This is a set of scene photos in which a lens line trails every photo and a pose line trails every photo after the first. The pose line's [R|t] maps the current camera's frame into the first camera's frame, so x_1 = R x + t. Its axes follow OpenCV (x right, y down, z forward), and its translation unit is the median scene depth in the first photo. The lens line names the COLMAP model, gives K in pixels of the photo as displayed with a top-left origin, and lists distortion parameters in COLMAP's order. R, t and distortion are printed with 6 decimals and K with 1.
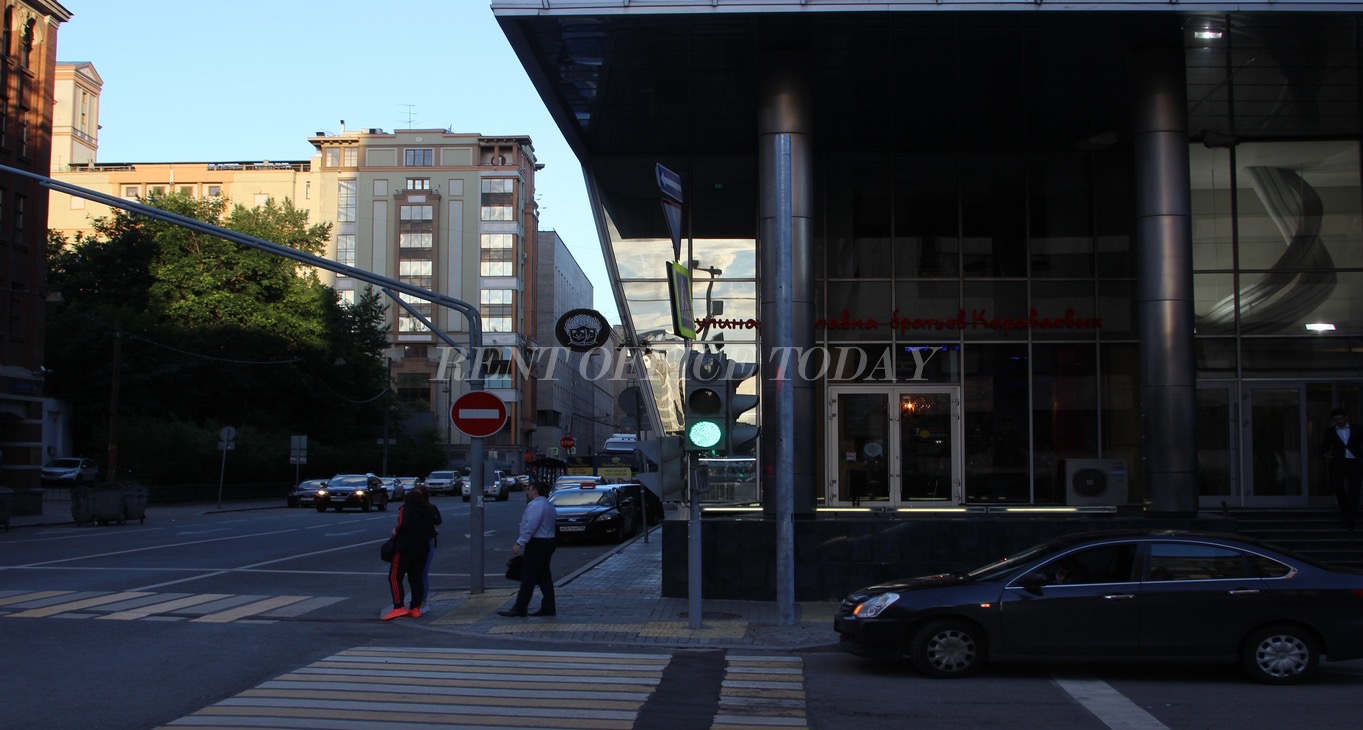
lens RADIAL K [[1281.3, 0, 681.5], [0, 1281.3, 365.0], [0, 0, 1]] dist [-0.002571, -0.127189]
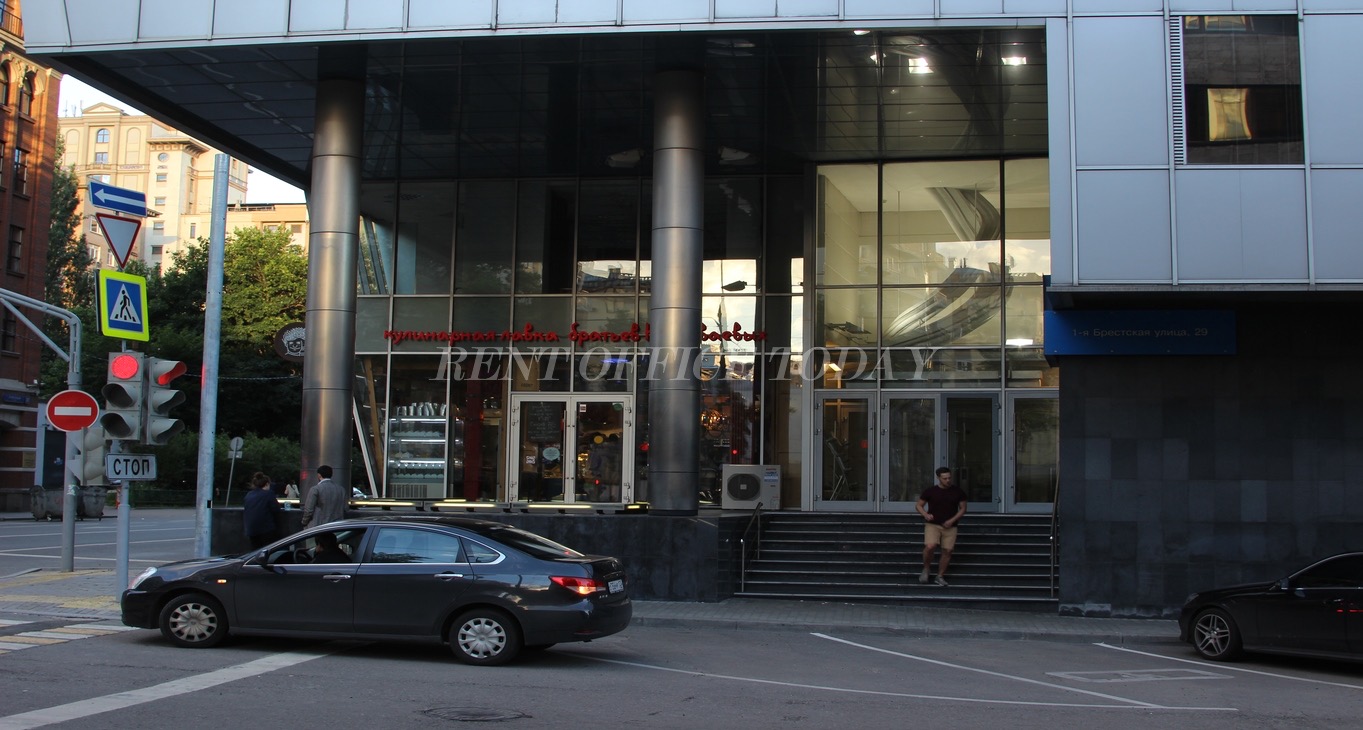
lens RADIAL K [[1193.9, 0, 681.5], [0, 1193.9, 365.0], [0, 0, 1]] dist [-0.075215, 0.022827]
pose [[0.997687, 0.005448, -0.067759, 0.323653], [-0.006817, 0.999777, -0.019987, 0.010965], [0.067635, 0.020402, 0.997502, 0.016158]]
